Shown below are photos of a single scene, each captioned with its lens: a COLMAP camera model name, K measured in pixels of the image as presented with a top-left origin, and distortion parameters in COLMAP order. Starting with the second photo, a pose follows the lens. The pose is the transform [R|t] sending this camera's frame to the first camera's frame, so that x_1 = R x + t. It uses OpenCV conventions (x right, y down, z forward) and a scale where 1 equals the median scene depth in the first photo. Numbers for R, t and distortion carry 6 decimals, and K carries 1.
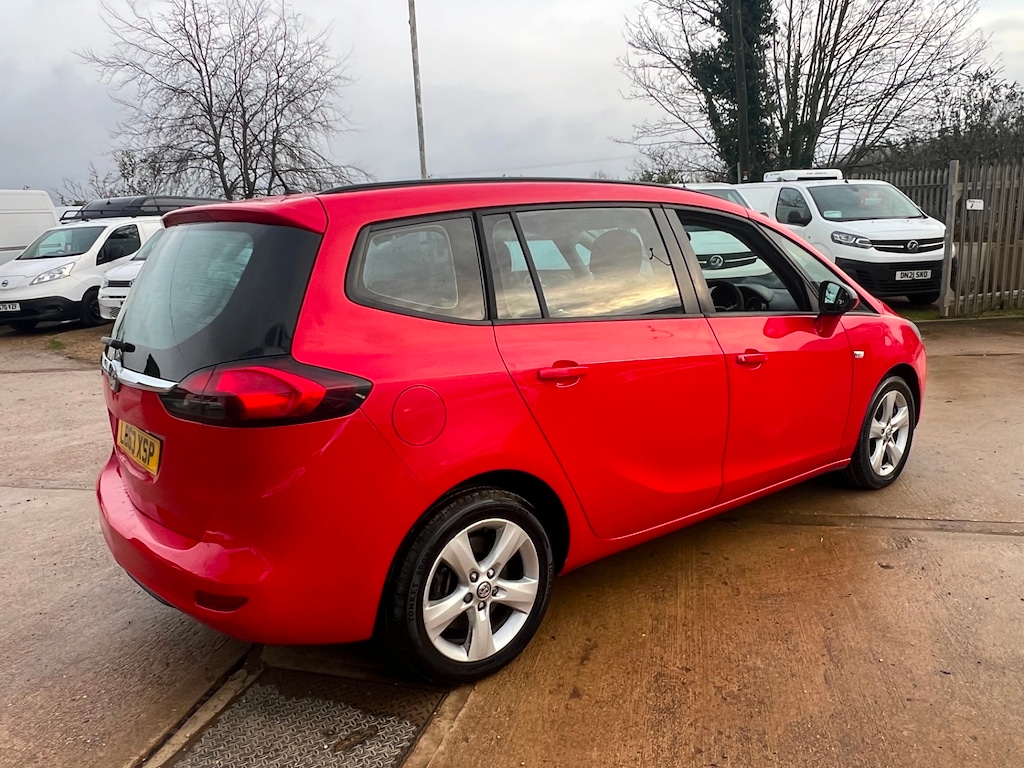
lens RADIAL K [[771.0, 0, 513.3], [0, 771.0, 389.0], [0, 0, 1]] dist [0.004972, -0.010834]
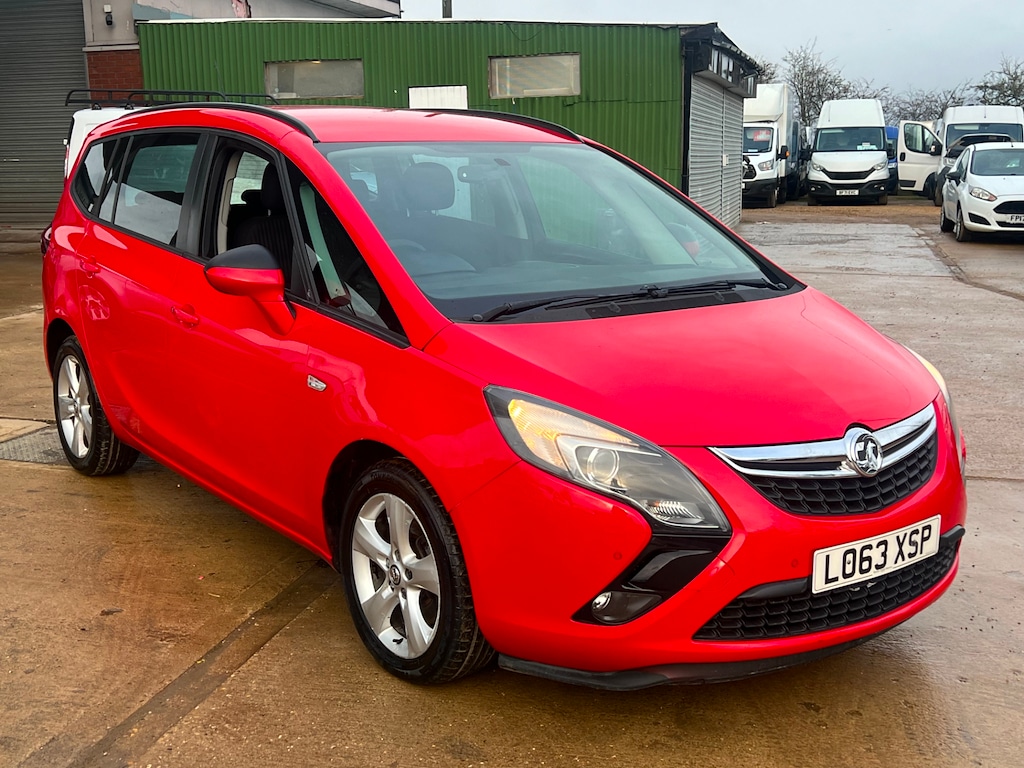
lens RADIAL K [[1237.3, 0, 515.5], [0, 1237.3, 385.5], [0, 0, 1]] dist [0.048763, 0.000000]
pose [[-0.041261, 0.227234, -0.972966, 1.245206], [-0.198130, 0.952596, 0.230879, -0.267983], [0.979307, 0.202300, 0.005717, 1.034692]]
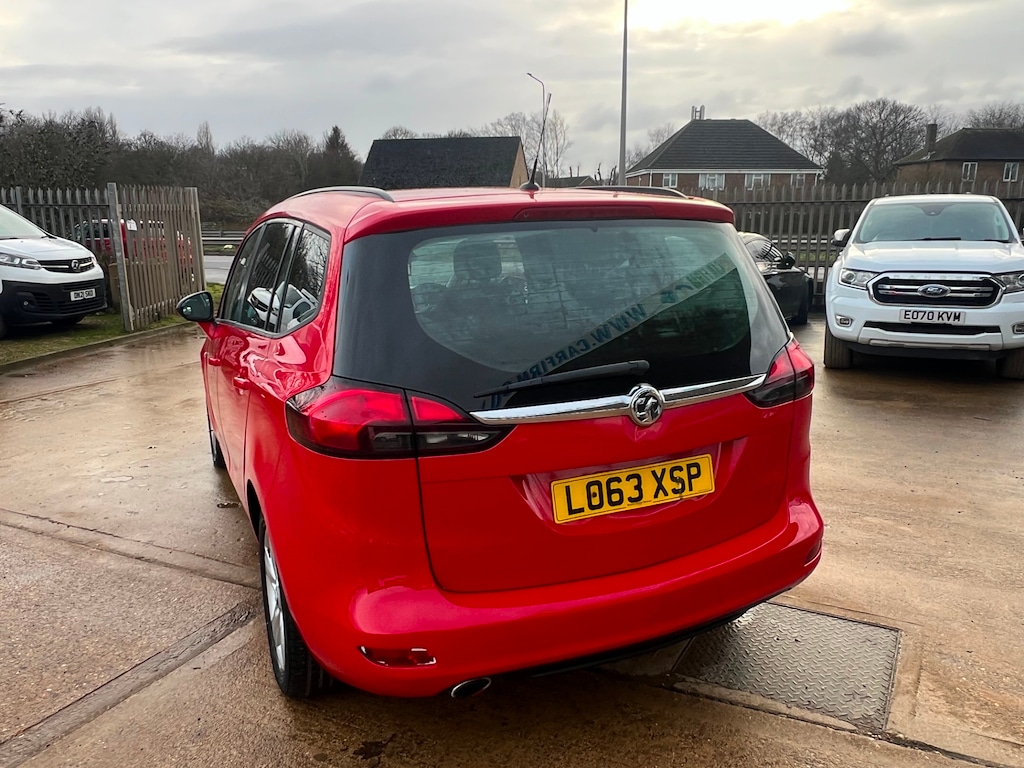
lens RADIAL K [[771.0, 0, 513.2], [0, 771.0, 392.2], [0, 0, 1]] dist [0.004972, -0.010834]
pose [[0.245304, -0.178987, 0.952780, -0.777047], [0.206467, 0.969906, 0.129048, -0.096263], [-0.947205, 0.165061, 0.274877, 0.539665]]
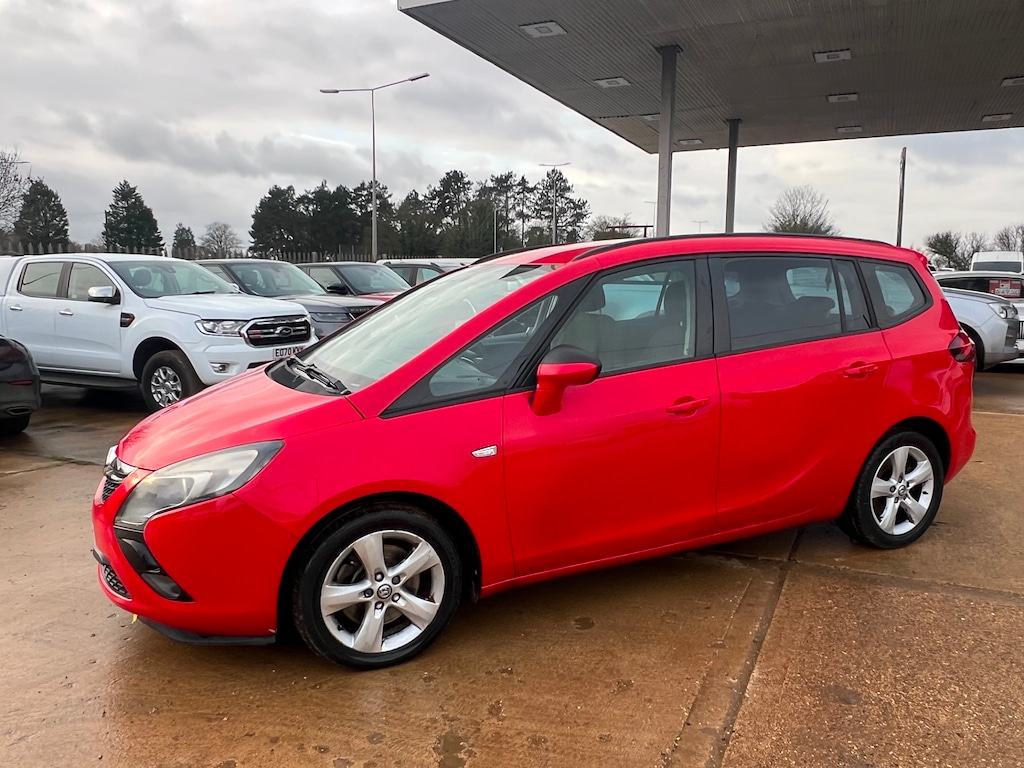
lens RADIAL K [[771.0, 0, 518.6], [0, 771.0, 389.8], [0, 0, 1]] dist [0.004972, -0.010834]
pose [[-0.970455, 0.007455, 0.241168, -0.055995], [0.090076, 0.938453, 0.333454, -0.376064], [-0.223839, 0.345326, -0.911398, 1.825235]]
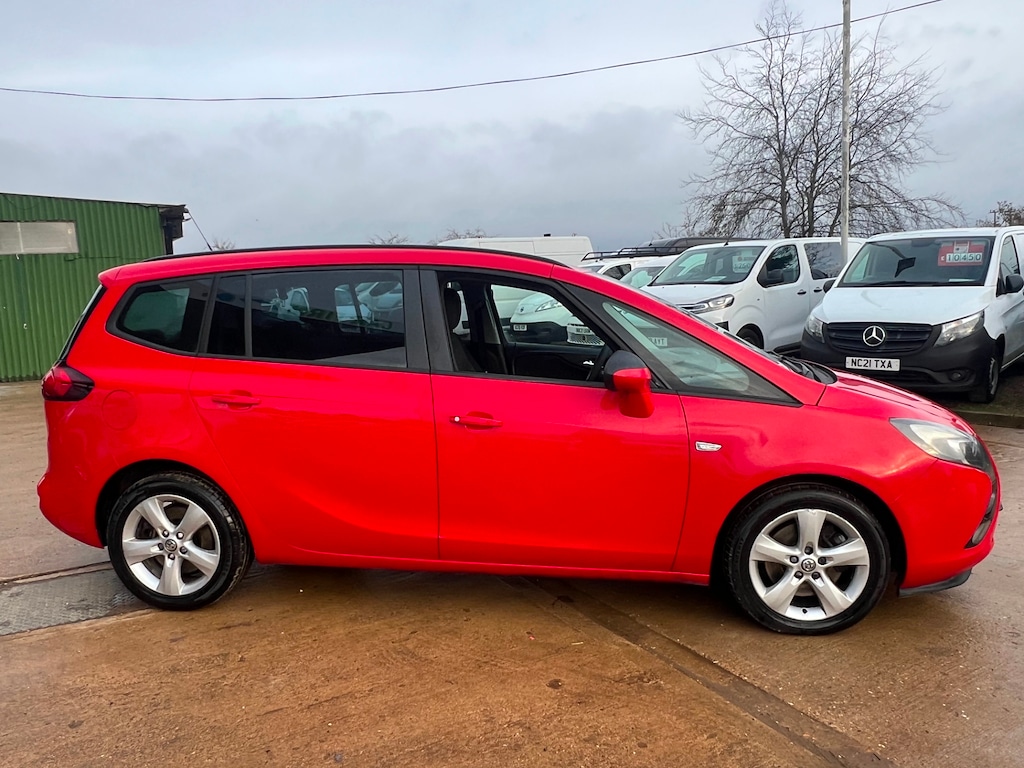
lens RADIAL K [[771.0, 0, 514.0], [0, 771.0, 390.8], [0, 0, 1]] dist [0.004972, -0.010834]
pose [[0.688405, 0.121965, -0.714999, 0.791392], [-0.150486, 0.988328, 0.023700, -0.082525], [0.709544, 0.091282, 0.698724, 0.260328]]
